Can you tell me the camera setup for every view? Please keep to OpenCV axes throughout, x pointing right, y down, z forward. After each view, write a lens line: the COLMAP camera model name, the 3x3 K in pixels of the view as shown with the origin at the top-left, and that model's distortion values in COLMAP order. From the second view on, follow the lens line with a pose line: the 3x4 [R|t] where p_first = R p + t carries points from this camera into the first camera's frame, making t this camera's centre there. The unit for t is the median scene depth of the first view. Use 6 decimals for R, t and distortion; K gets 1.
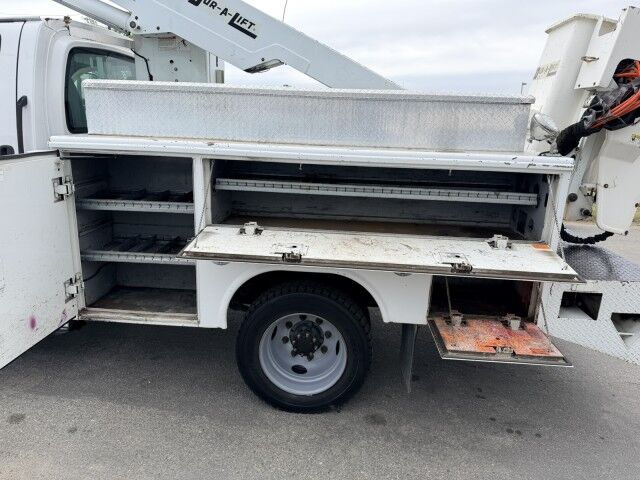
lens RADIAL K [[459.9, 0, 324.6], [0, 459.9, 246.4], [0, 0, 1]] dist [0.000225, -0.005304]
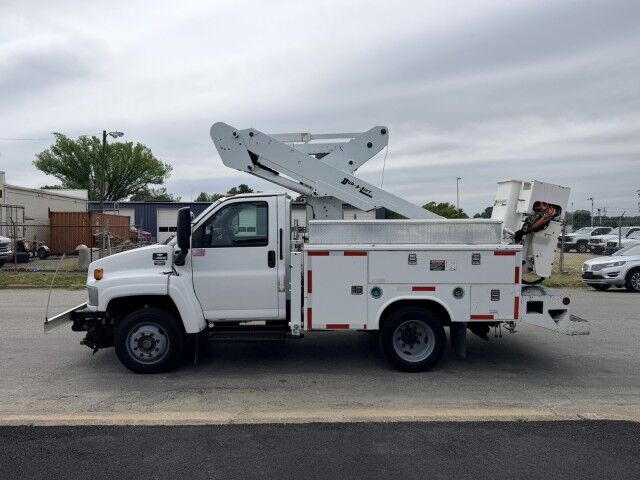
lens RADIAL K [[453.1, 0, 320.0], [0, 453.1, 240.0], [0, 0, 1]] dist [0.037920, -0.056125]
pose [[0.994940, -0.045144, 0.089761, -0.613163], [0.063321, 0.975365, -0.211315, 0.186420], [-0.078010, 0.215930, 0.973288, -1.054018]]
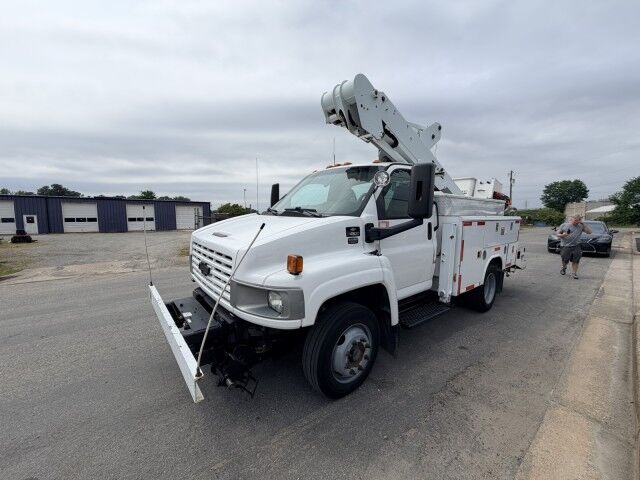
lens RADIAL K [[257.4, 0, 322.3], [0, 257.4, 241.7], [0, 0, 1]] dist [0.000850, -0.000352]
pose [[0.734711, -0.104164, 0.670336, -1.755454], [0.200334, 0.977386, -0.067696, -0.140739], [-0.648125, 0.184028, 0.738964, 0.419779]]
